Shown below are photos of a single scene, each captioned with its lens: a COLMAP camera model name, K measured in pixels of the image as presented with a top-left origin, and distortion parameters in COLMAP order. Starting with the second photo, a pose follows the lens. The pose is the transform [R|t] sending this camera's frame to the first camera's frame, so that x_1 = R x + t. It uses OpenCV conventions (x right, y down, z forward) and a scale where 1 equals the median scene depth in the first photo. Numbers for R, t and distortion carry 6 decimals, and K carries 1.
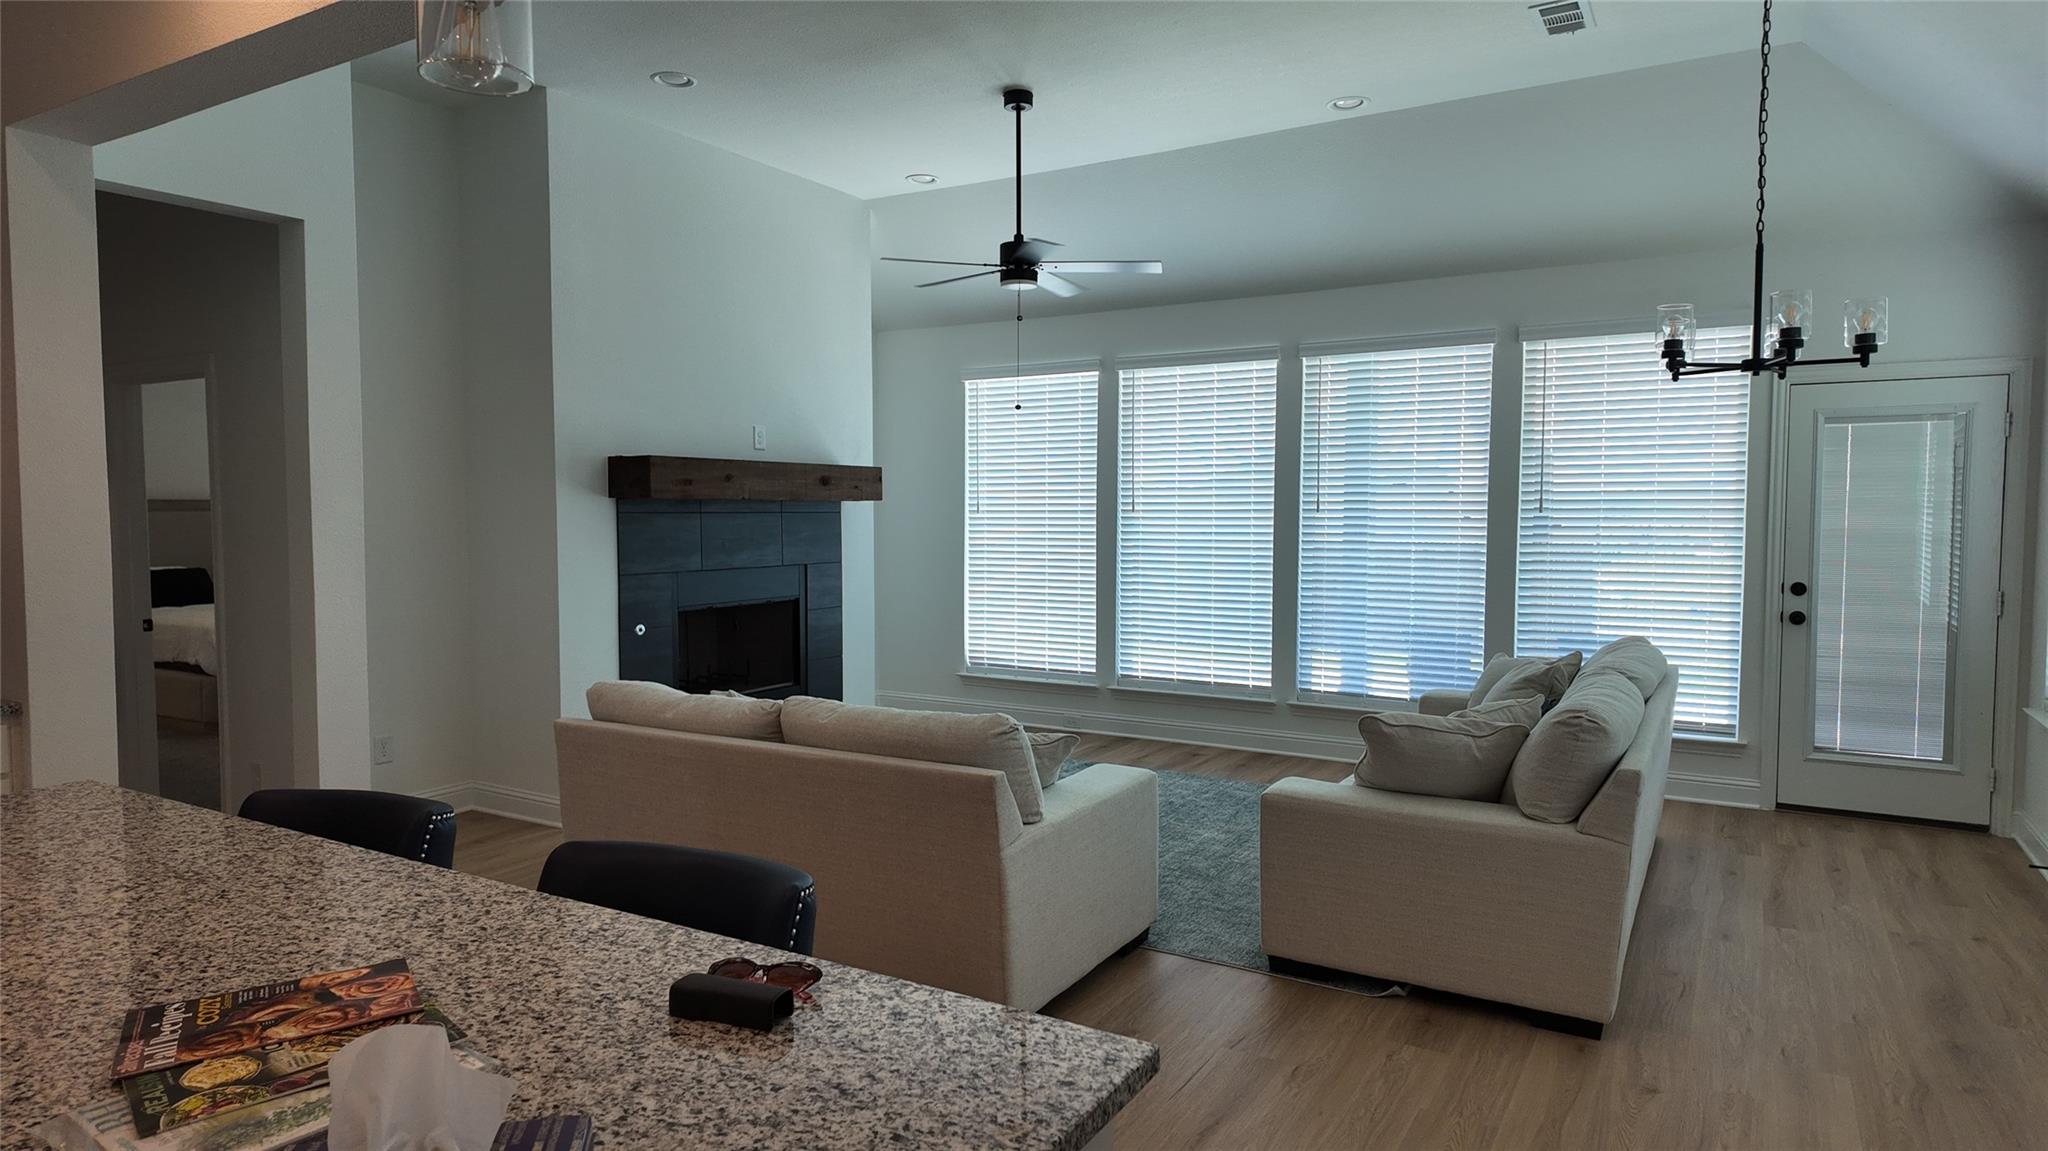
lens RADIAL K [[1191.1, 0, 1015.1], [0, 1191.1, 569.8], [0, 0, 1]] dist [0.037000, -0.000409]
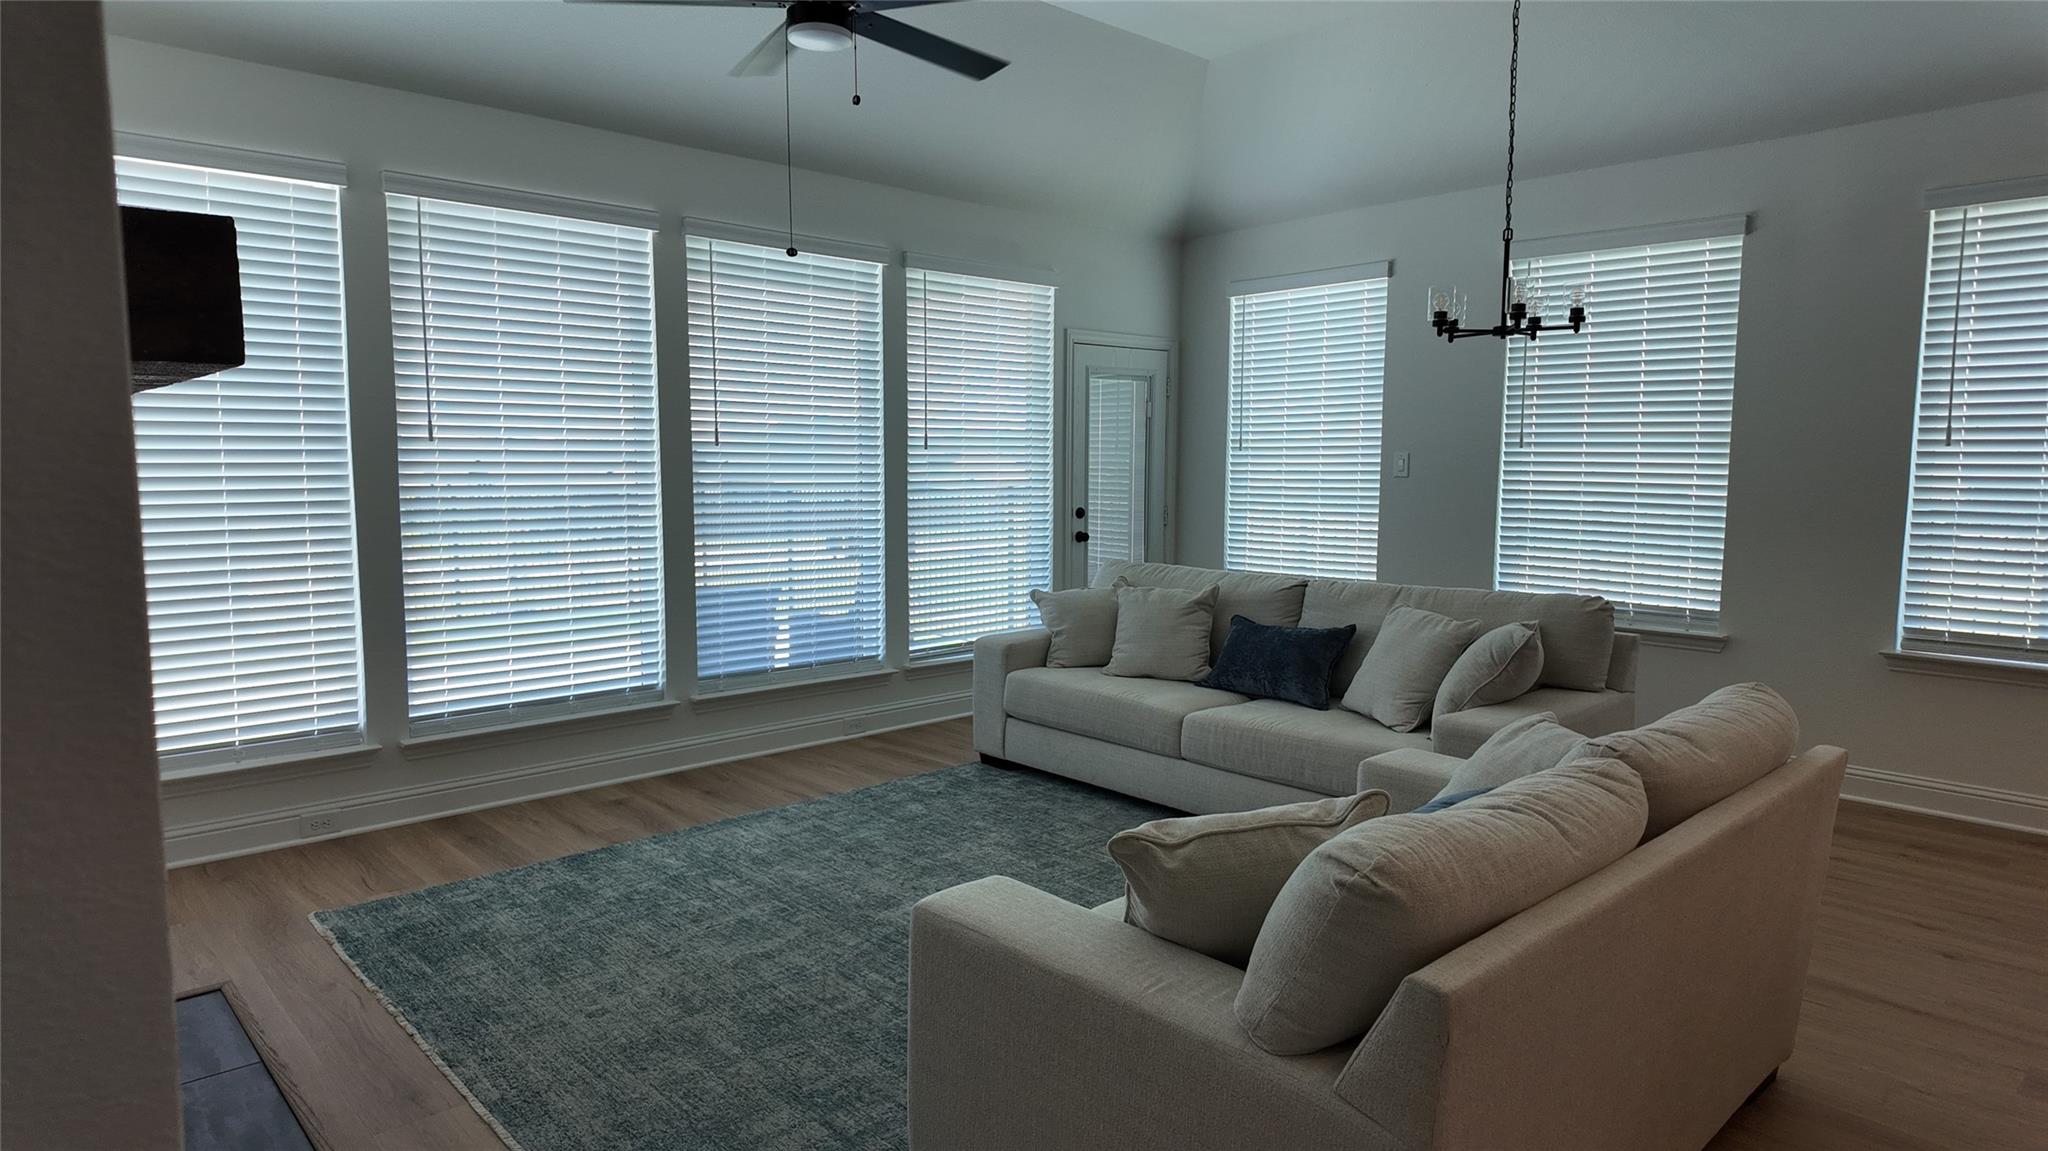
lens RADIAL K [[1191.1, 0, 1015.1], [0, 1191.1, 569.8], [0, 0, 1]] dist [0.037000, -0.000409]
pose [[0.281140, -0.092168, 0.955231, -0.522164], [0.041549, 0.995613, 0.083836, -0.030549], [-0.958767, 0.016120, 0.283736, 0.721555]]
